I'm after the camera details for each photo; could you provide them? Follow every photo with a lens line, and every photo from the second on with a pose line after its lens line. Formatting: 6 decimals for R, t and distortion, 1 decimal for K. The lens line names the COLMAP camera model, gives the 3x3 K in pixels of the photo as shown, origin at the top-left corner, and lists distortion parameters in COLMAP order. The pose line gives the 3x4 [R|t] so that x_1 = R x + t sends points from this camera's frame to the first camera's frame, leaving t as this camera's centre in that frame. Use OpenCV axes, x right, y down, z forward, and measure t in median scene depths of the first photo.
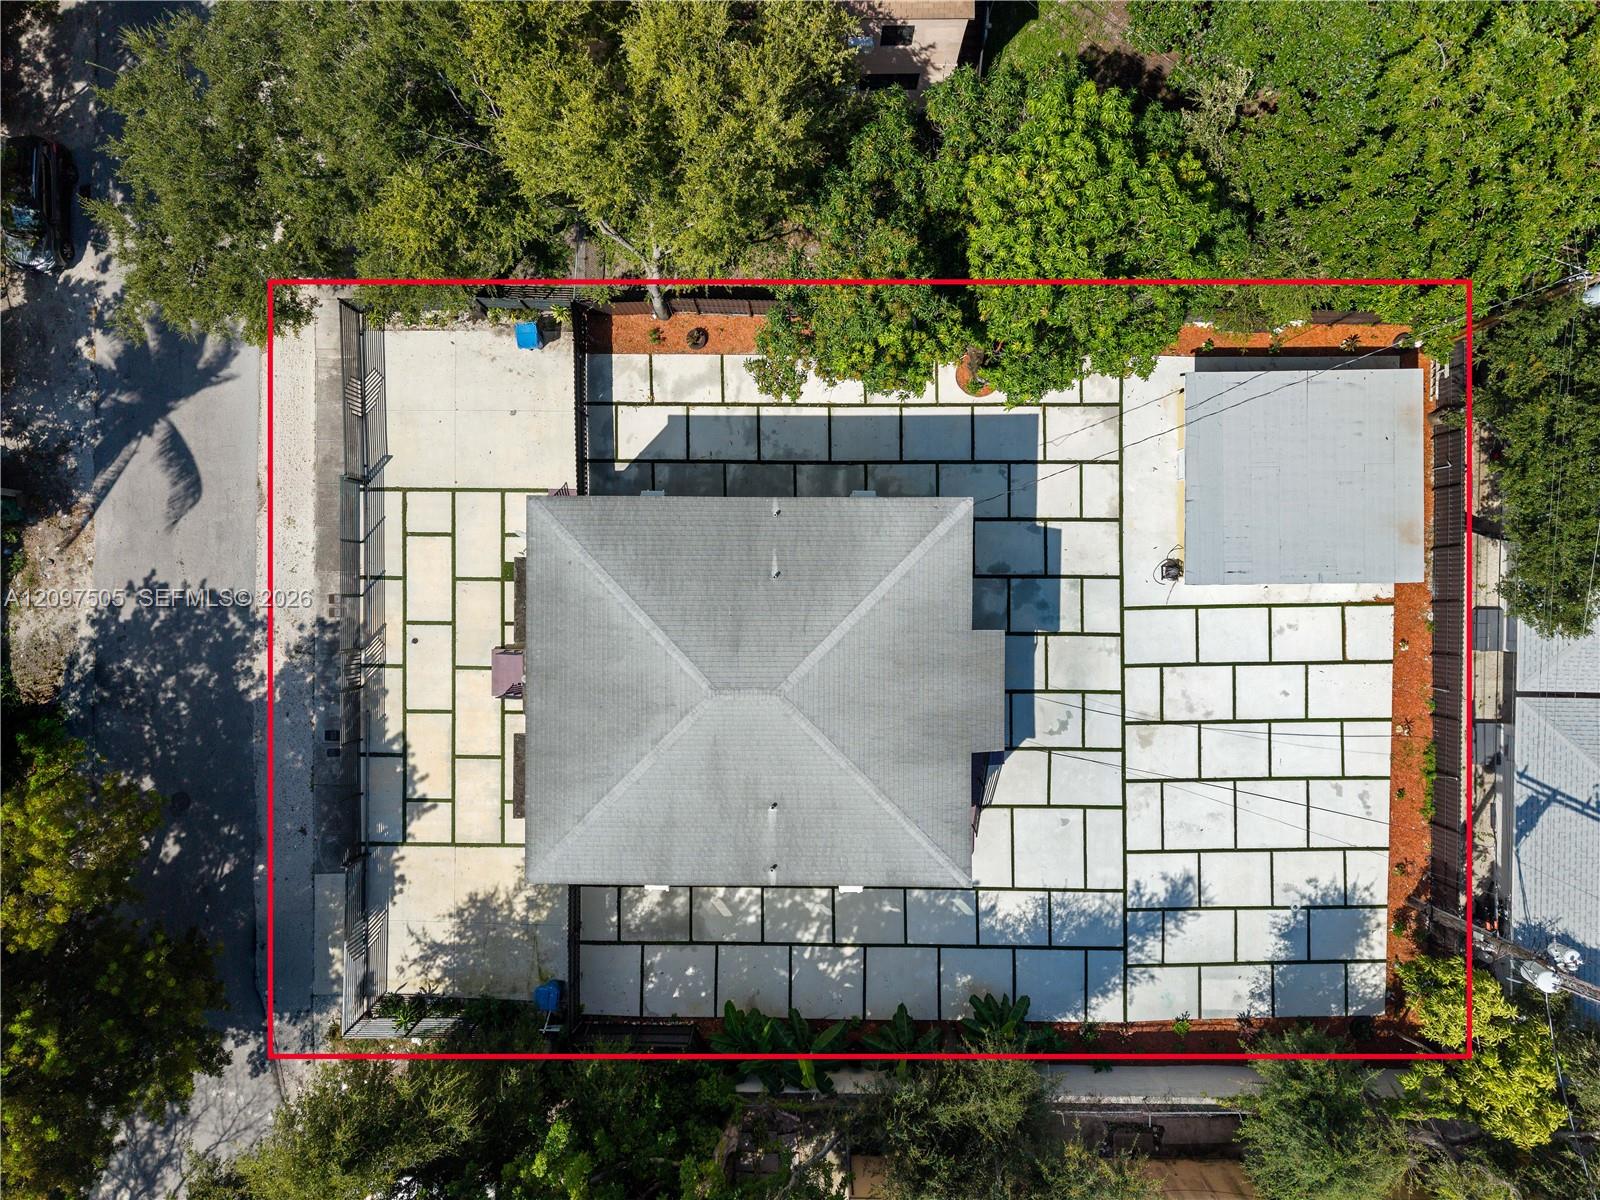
lens RADIAL K [[1082.9, 0, 800.0], [0, 1082.9, 600.0], [0, 0, 1]] dist [0.064308, -0.068829]
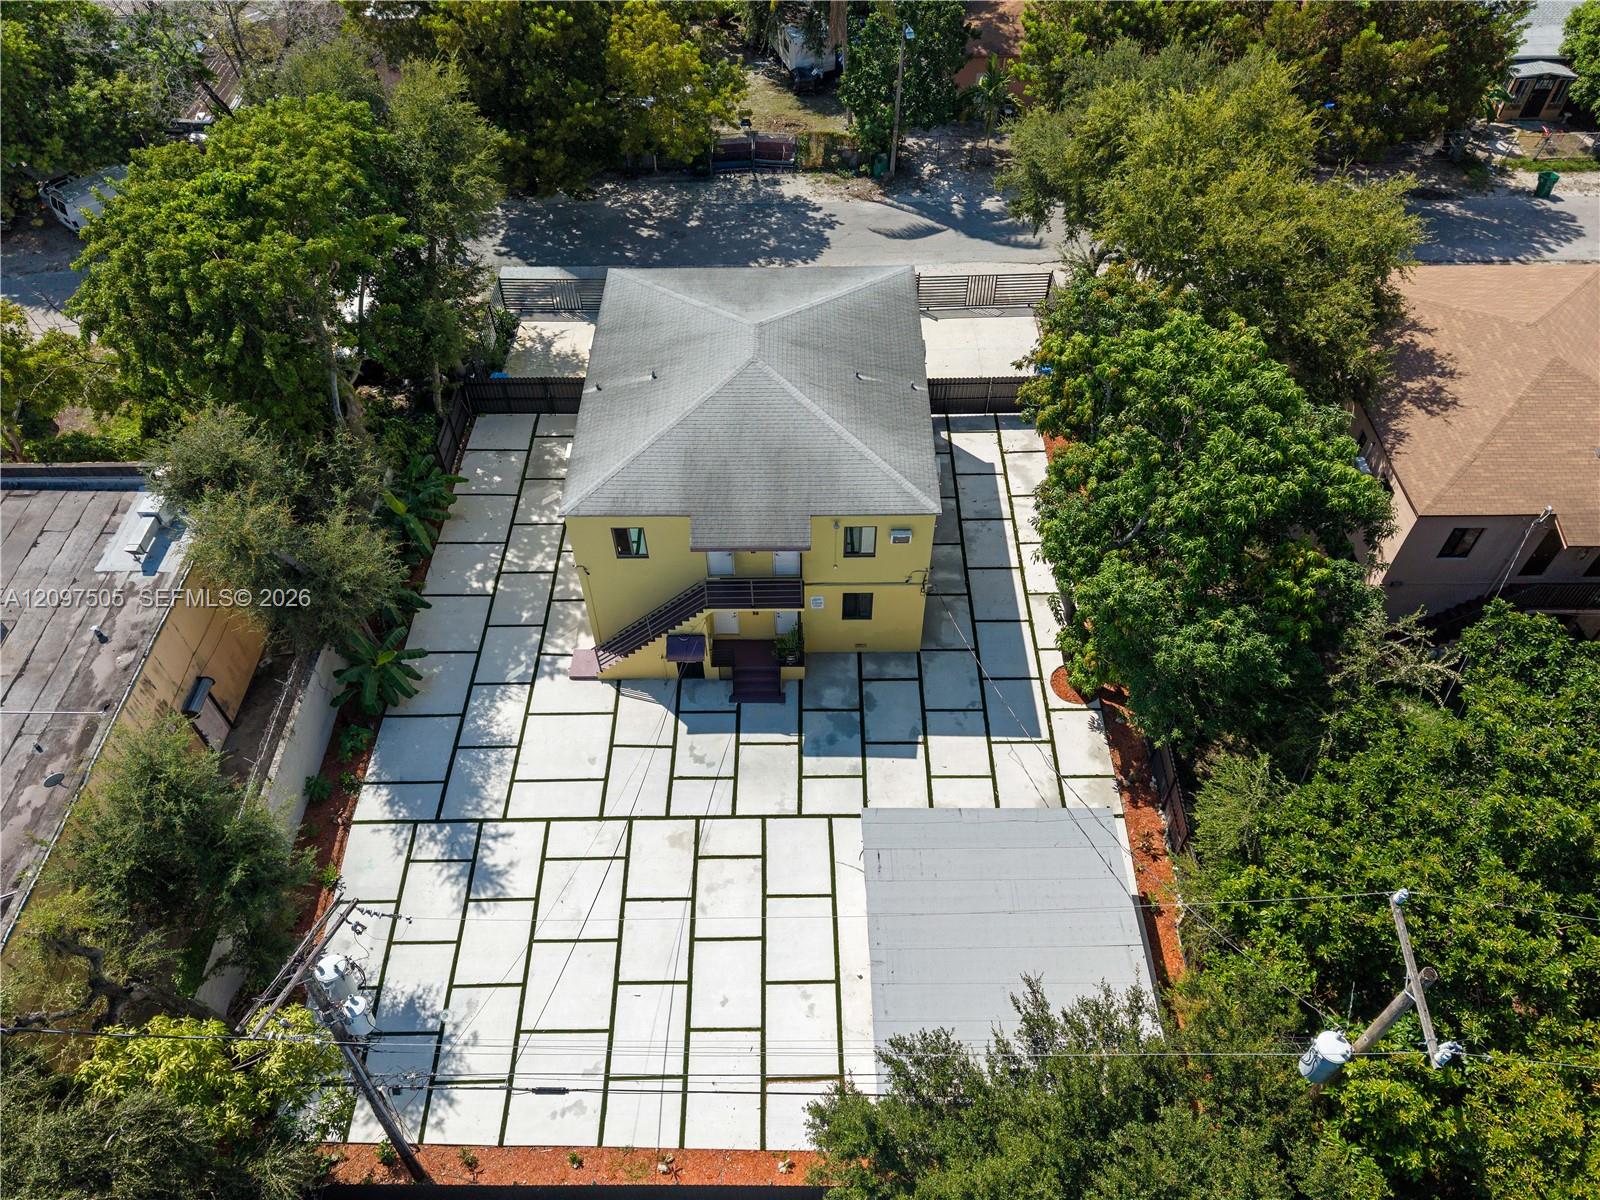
lens RADIAL K [[1082.9, 0, 800.0], [0, 1082.9, 600.0], [0, 0, 1]] dist [0.064308, -0.068829]
pose [[0.001475, 0.771397, -0.636353, 0.711430], [-0.999996, 0.002672, 0.000920, 0.030340], [0.002410, 0.636349, 0.771397, 0.223193]]
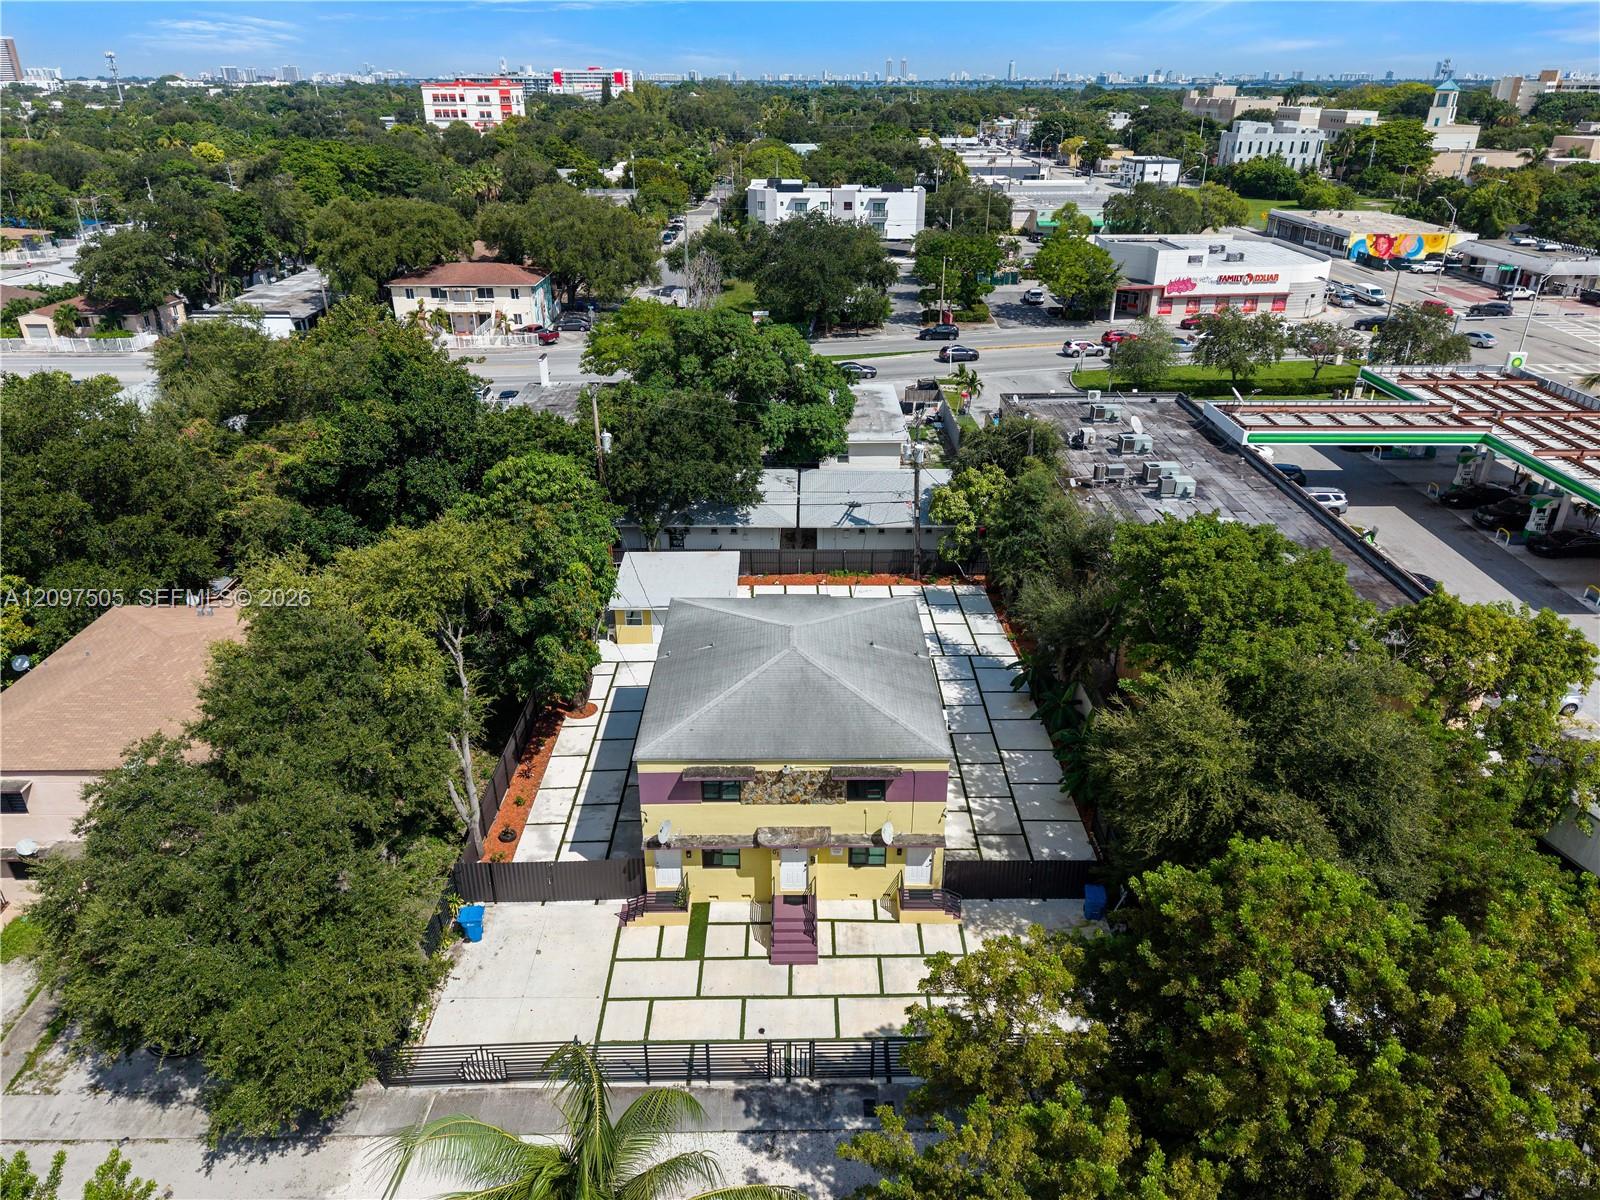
lens RADIAL K [[1082.9, 0, 800.0], [0, 1082.9, 600.0], [0, 0, 1]] dist [0.064308, -0.068829]
pose [[-0.009840, -0.414421, 0.910032, -1.067568], [0.999894, -0.013826, 0.004516, 0.072476], [0.010710, 0.909980, 0.414513, 0.287146]]
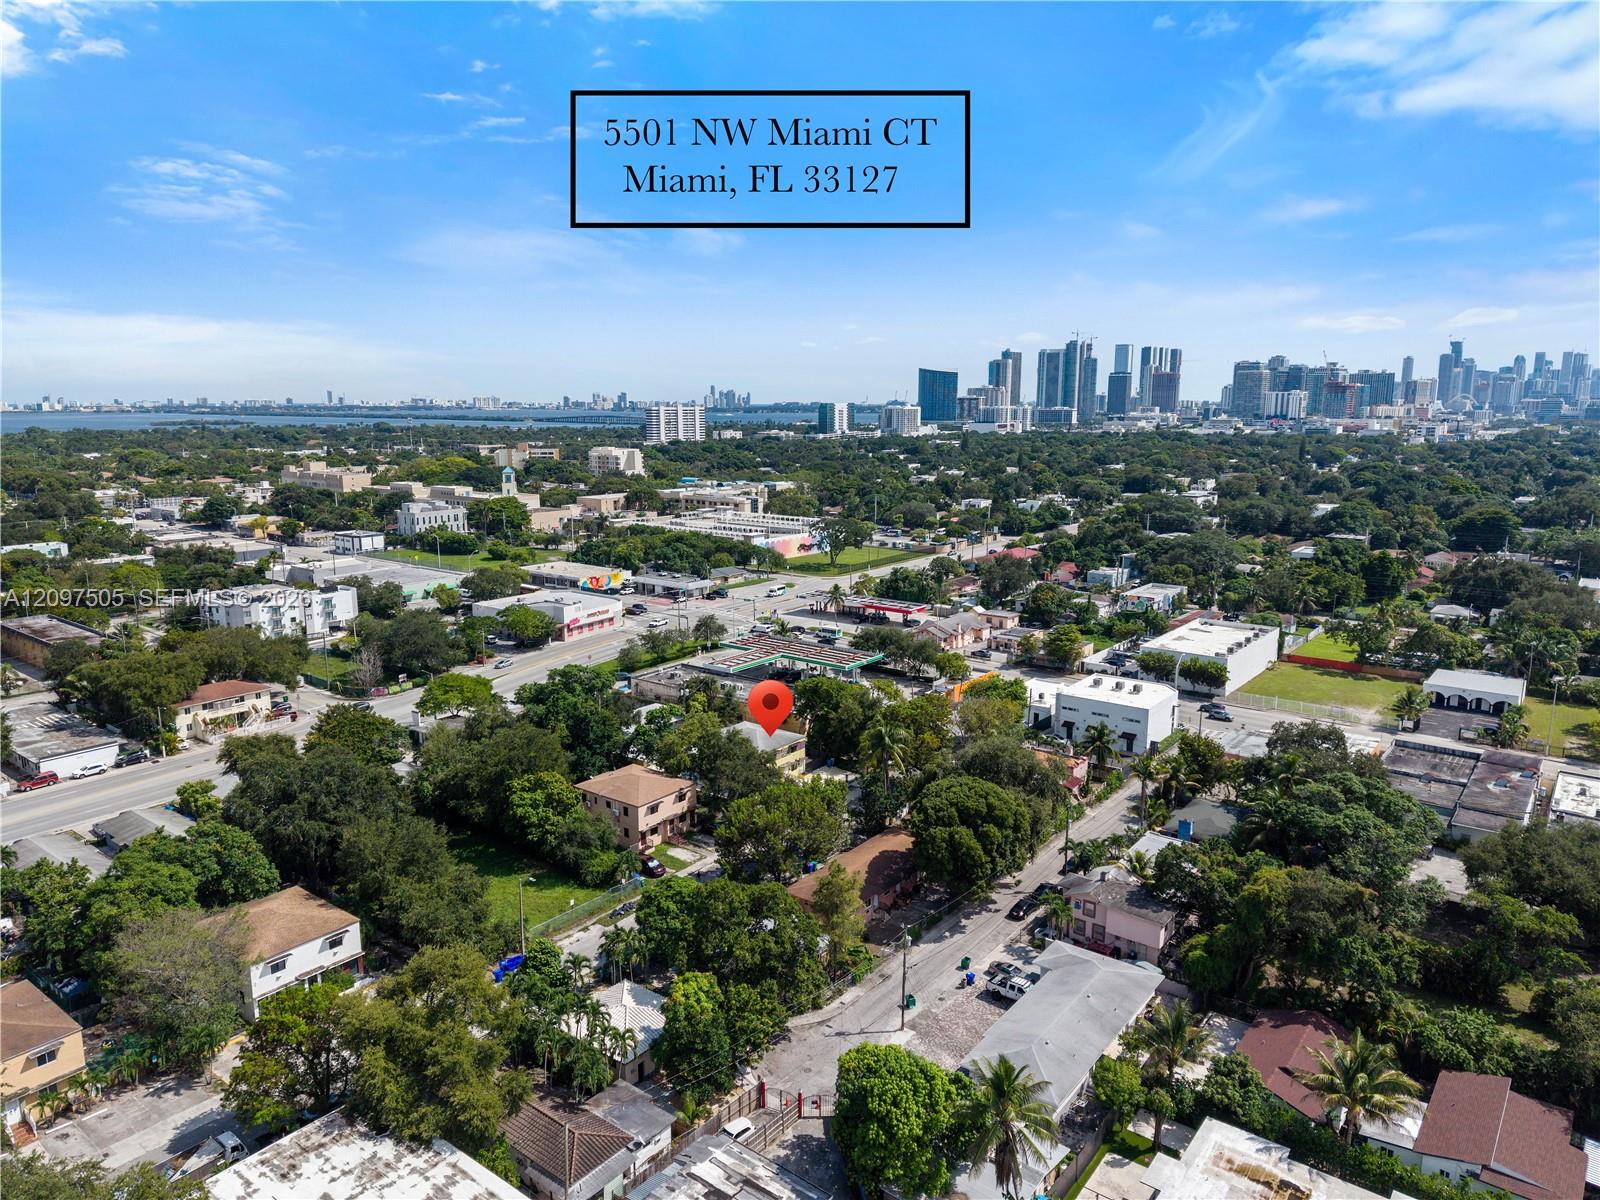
lens RADIAL K [[1082.9, 0, 800.0], [0, 1082.9, 600.0], [0, 0, 1]] dist [0.064308, -0.068829]
pose [[-0.783694, -0.091072, 0.614435, -2.934772], [0.620474, -0.160841, 0.767556, -3.188854], [0.028924, 0.982769, 0.182558, -0.552308]]
